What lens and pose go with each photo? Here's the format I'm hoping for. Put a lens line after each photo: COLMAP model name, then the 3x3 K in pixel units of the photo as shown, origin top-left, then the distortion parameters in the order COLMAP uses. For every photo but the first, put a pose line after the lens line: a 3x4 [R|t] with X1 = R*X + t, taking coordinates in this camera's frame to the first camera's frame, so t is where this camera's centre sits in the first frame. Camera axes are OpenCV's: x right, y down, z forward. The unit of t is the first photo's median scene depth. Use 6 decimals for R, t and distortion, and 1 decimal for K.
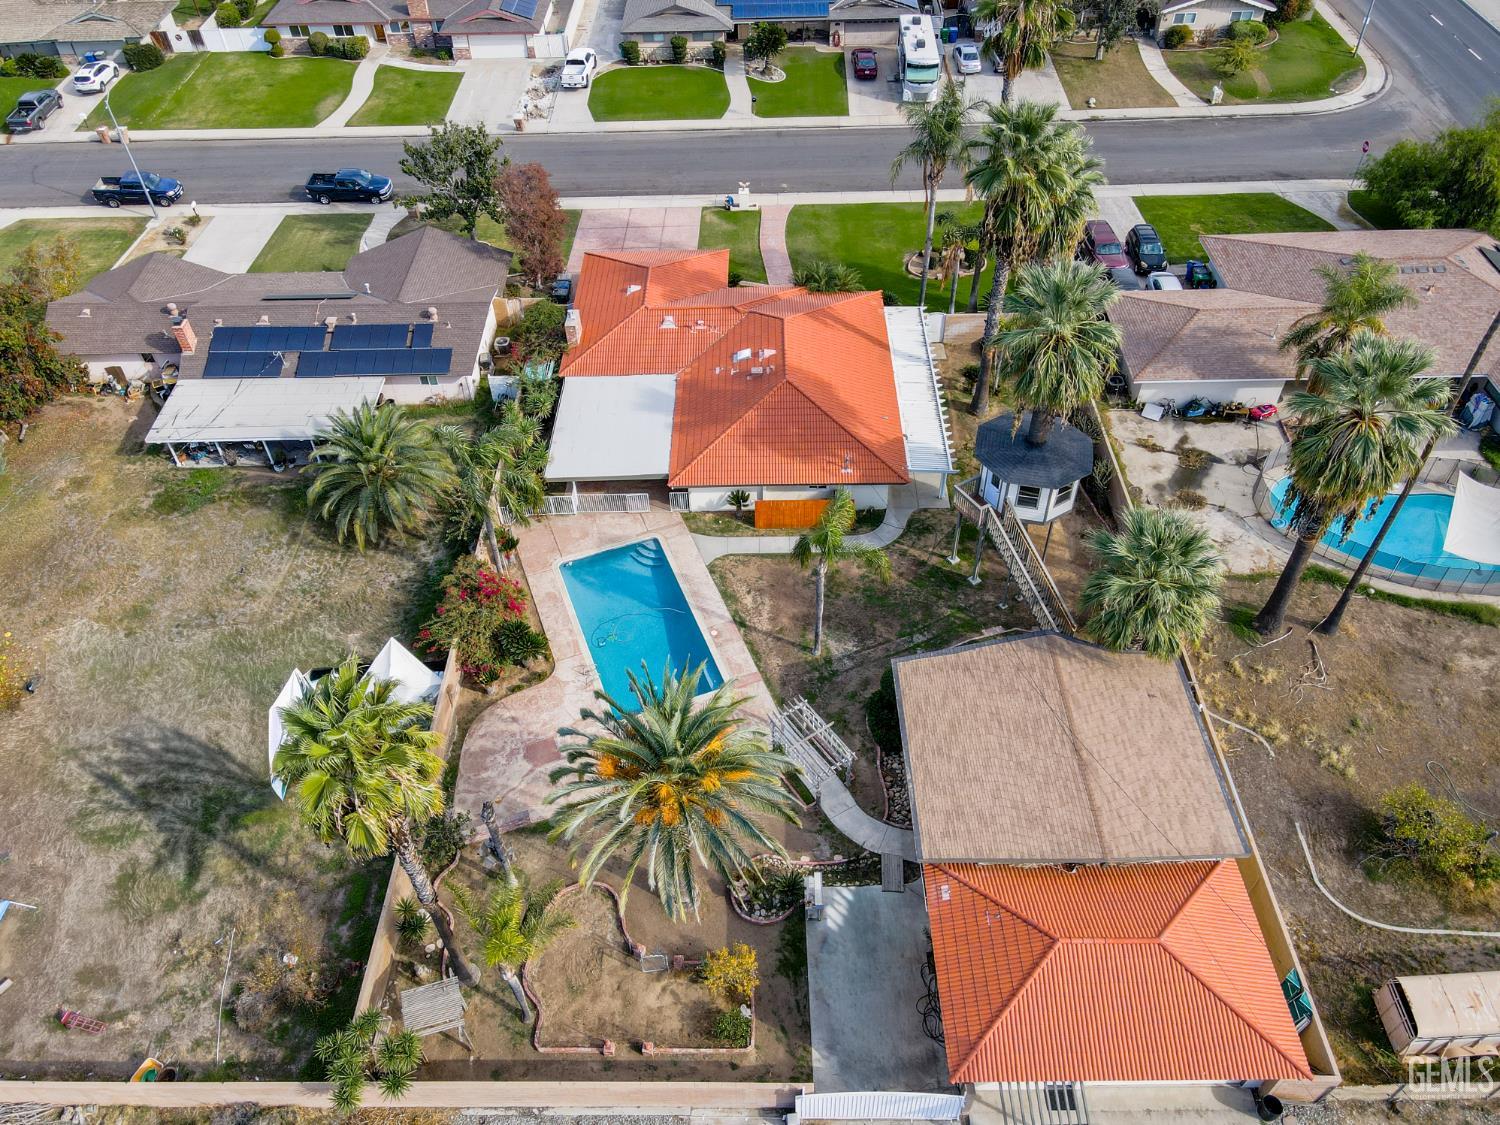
lens RADIAL K [[1104.5, 0, 751.6], [0, 1104.5, 561.9], [0, 0, 1]] dist [0.007428, 0.016205]
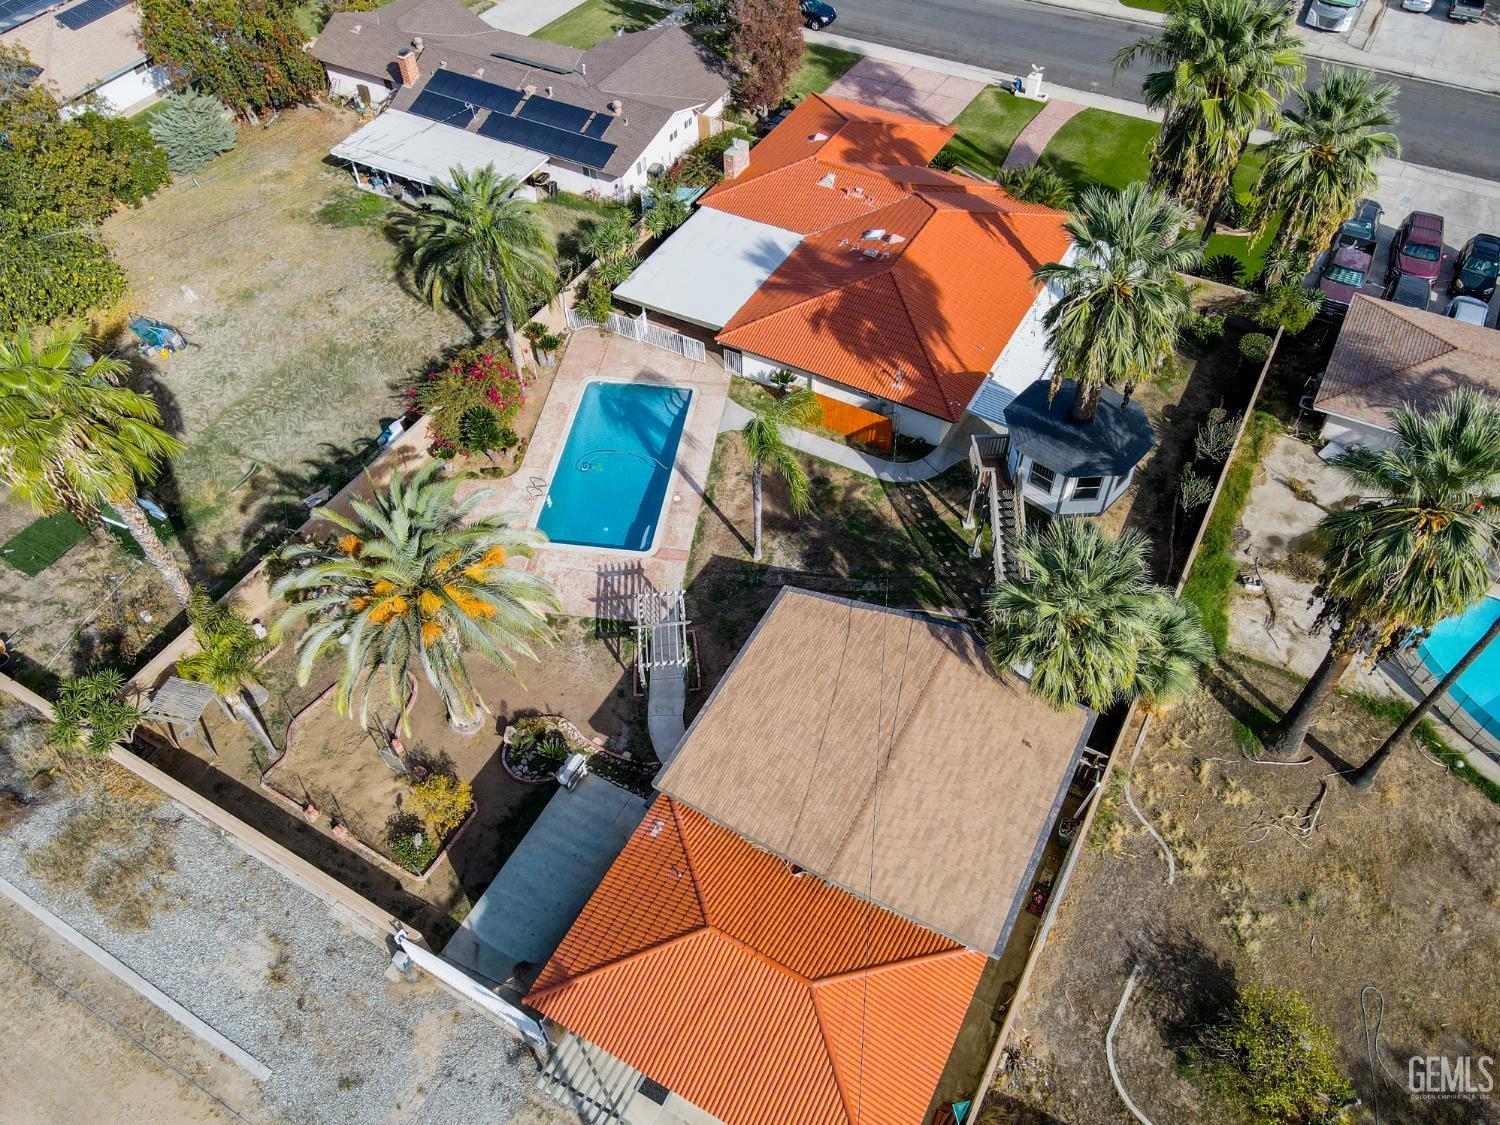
lens RADIAL K [[1104.5, 0, 766.1], [0, 1104.5, 558.8], [0, 0, 1]] dist [0.007428, 0.016205]
pose [[0.873032, 0.373852, -0.313128, 0.321363], [-0.346772, 0.927383, 0.140395, -0.042477], [0.342876, -0.013985, 0.939277, 0.137786]]
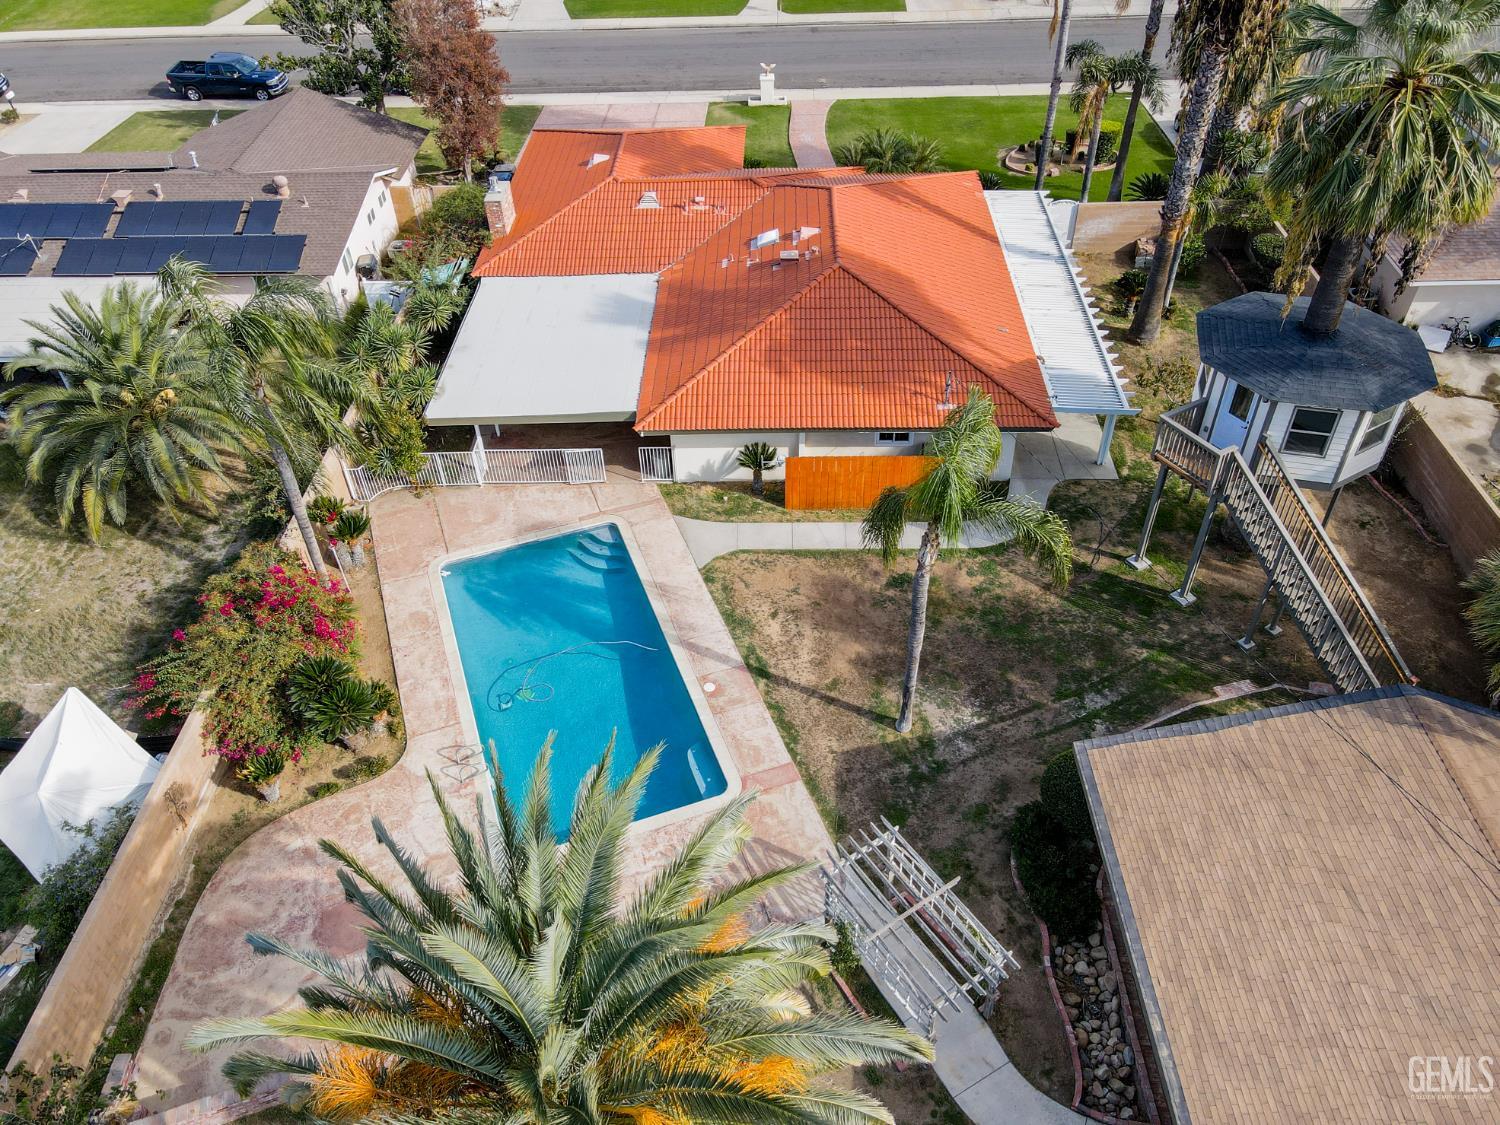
lens RADIAL K [[1104.5, 0, 744.0], [0, 1104.5, 563.1], [0, 0, 1]] dist [0.007428, 0.016205]
pose [[0.999741, 0.008249, -0.021210, -0.006042], [-0.009548, 0.998037, -0.061892, 0.034807], [0.020657, 0.062078, 0.997857, 0.431690]]
